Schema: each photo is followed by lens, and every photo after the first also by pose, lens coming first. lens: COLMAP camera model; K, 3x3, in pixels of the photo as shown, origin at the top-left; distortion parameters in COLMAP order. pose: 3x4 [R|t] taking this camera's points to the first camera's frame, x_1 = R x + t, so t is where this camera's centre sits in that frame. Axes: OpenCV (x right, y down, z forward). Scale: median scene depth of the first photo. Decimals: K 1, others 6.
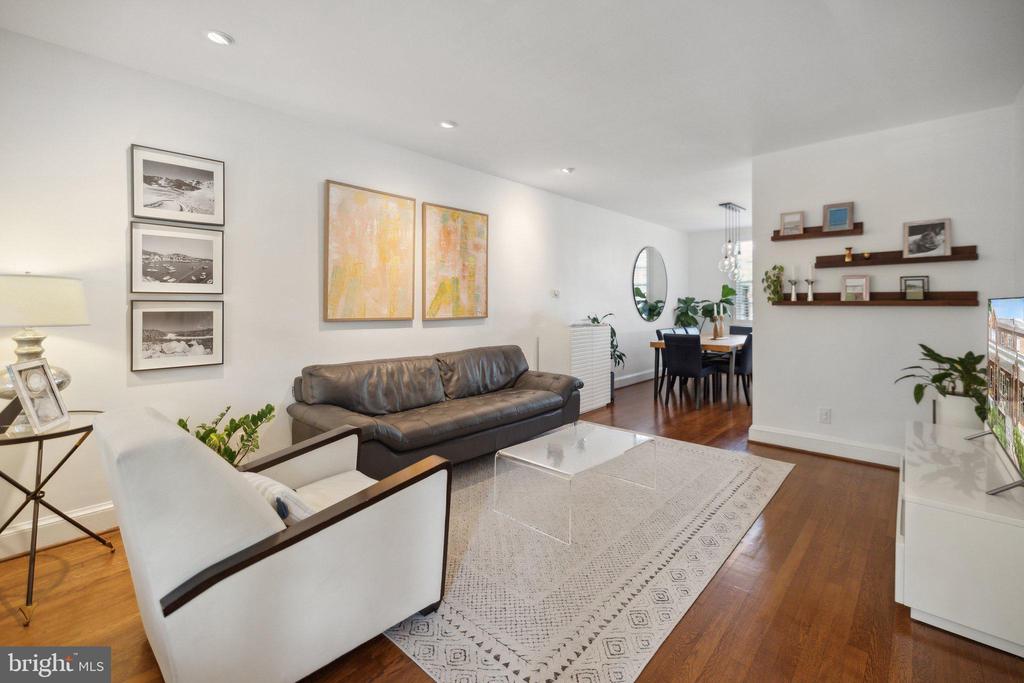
lens RADIAL K [[447.8, 0, 506.7], [0, 447.8, 309.7], [0, 0, 1]] dist [-0.002190, 0.004922]
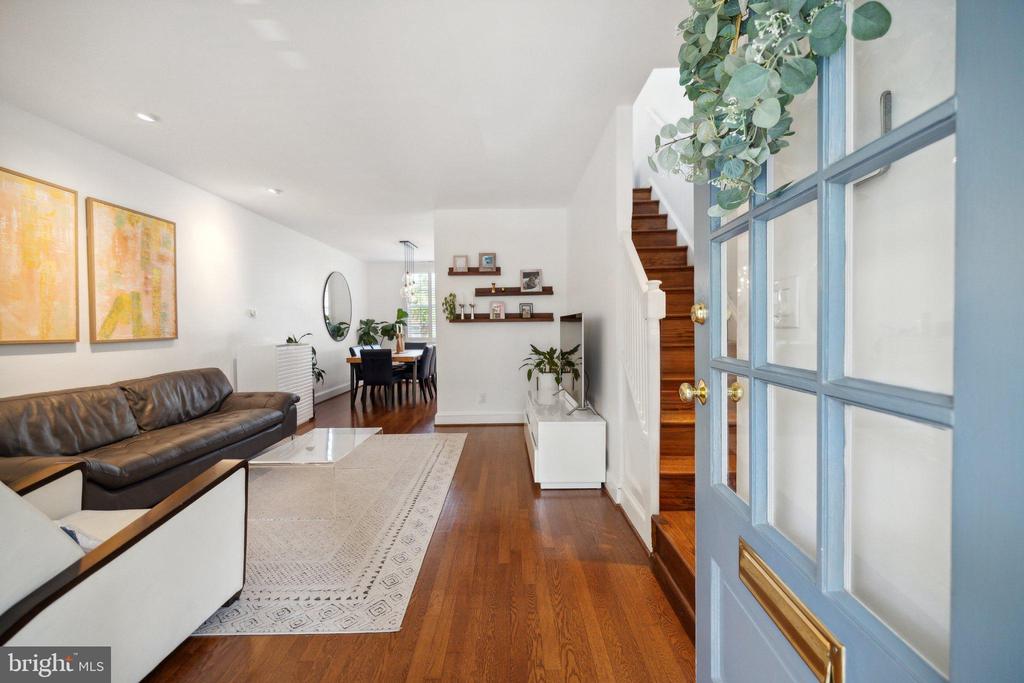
lens RADIAL K [[447.8, 0, 512.8], [0, 447.8, 335.2], [0, 0, 1]] dist [-0.002190, 0.004922]
pose [[0.728363, -0.022665, 0.684817, -0.200393], [0.021847, 0.999713, 0.009851, 0.019700], [-0.684843, 0.007786, 0.728649, -0.122783]]
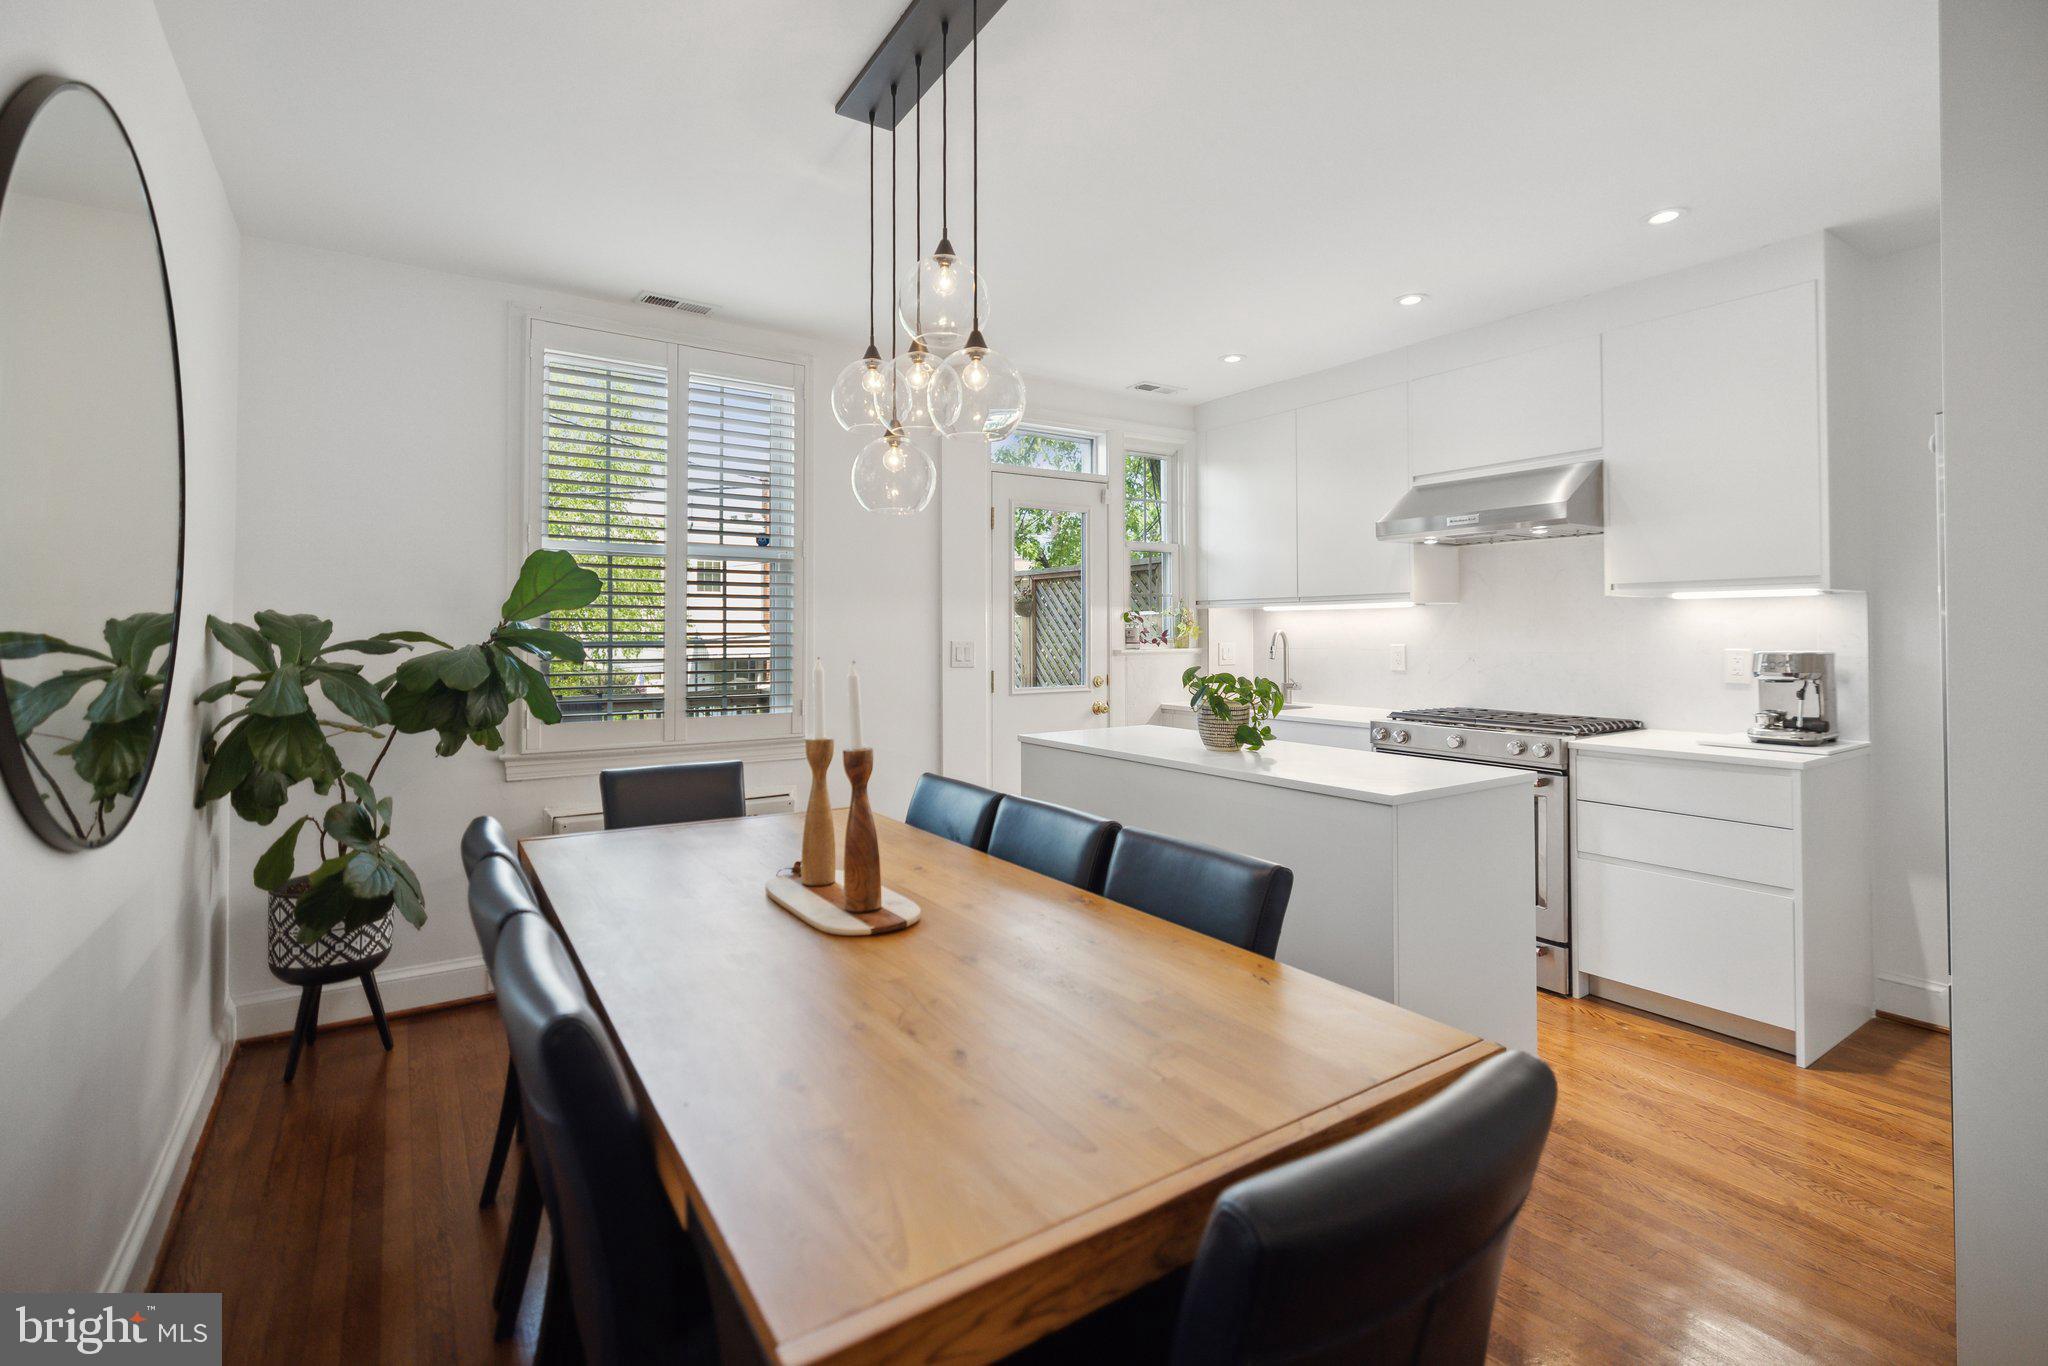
lens RADIAL K [[921.6, 0, 996.3], [0, 921.6, 630.2], [0, 0, 1]] dist [0.003372, -0.000640]
pose [[0.222966, -0.004347, 0.974817, 0.312435], [0.013376, 0.999910, 0.001399, -0.038589], [-0.974735, 0.012727, 0.223004, 1.432746]]
